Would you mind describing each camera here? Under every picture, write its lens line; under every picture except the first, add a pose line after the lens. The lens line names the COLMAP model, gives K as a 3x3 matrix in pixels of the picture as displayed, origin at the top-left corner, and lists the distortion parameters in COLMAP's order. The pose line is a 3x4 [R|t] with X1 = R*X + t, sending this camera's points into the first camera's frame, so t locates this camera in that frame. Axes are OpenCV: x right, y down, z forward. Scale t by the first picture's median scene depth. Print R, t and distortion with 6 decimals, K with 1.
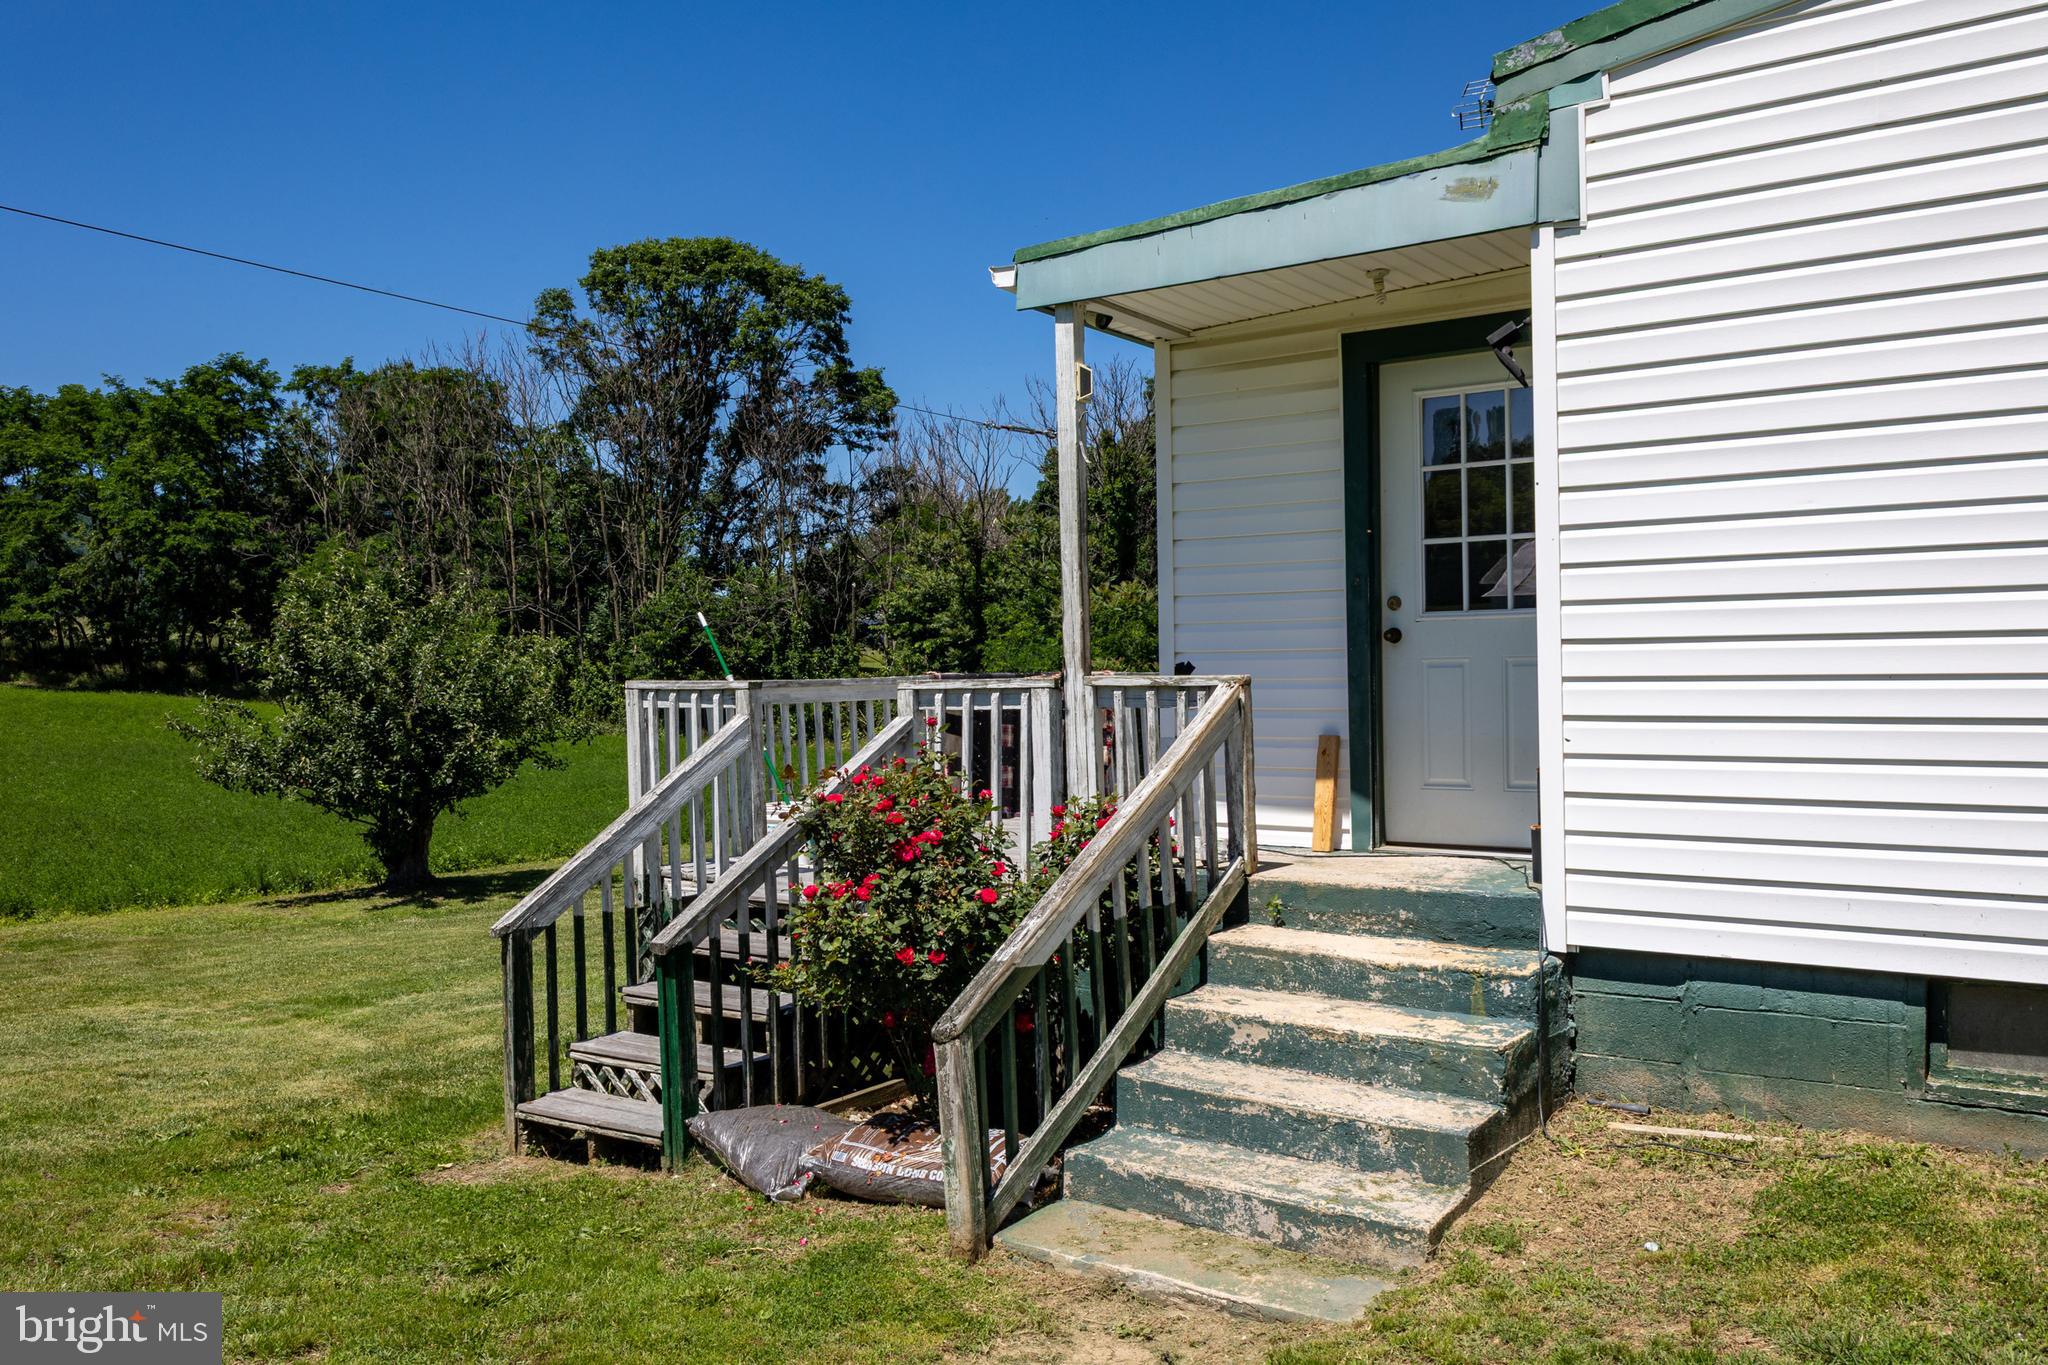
lens RADIAL K [[1672.5, 0, 1015.9], [0, 1672.5, 683.8], [0, 0, 1]] dist [0.031713, -0.054976]
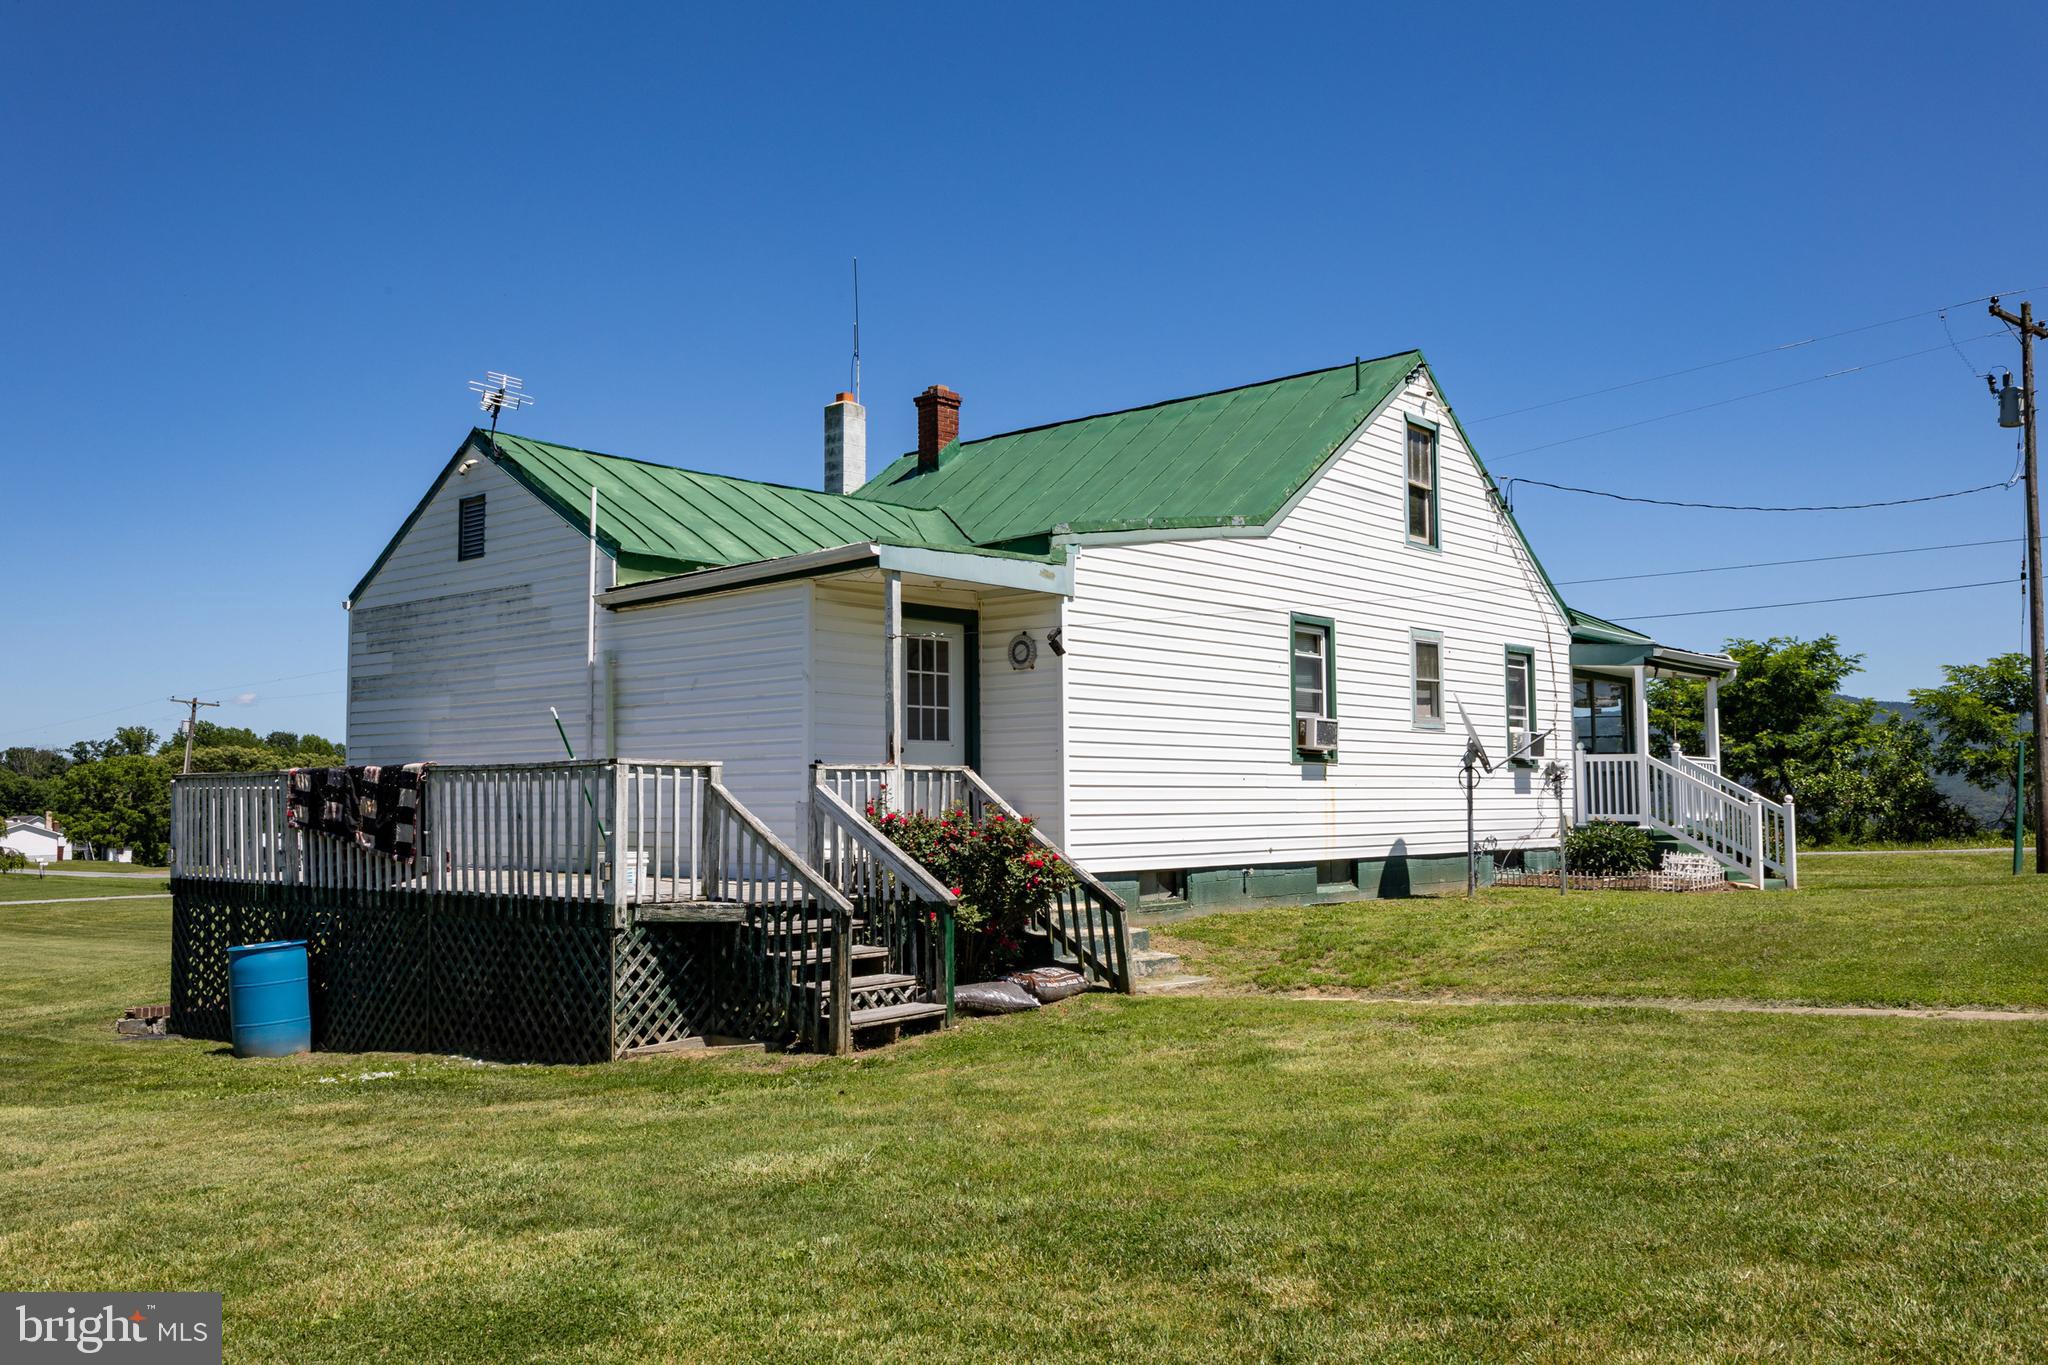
lens RADIAL K [[1672.5, 0, 1037.2], [0, 1672.5, 683.2], [0, 0, 1]] dist [0.031713, -0.054976]
pose [[0.098133, 0.084372, 0.991590, -1.775219], [0.009023, 0.996283, -0.085664, 0.065289], [-0.995132, 0.017353, 0.097007, 0.629609]]
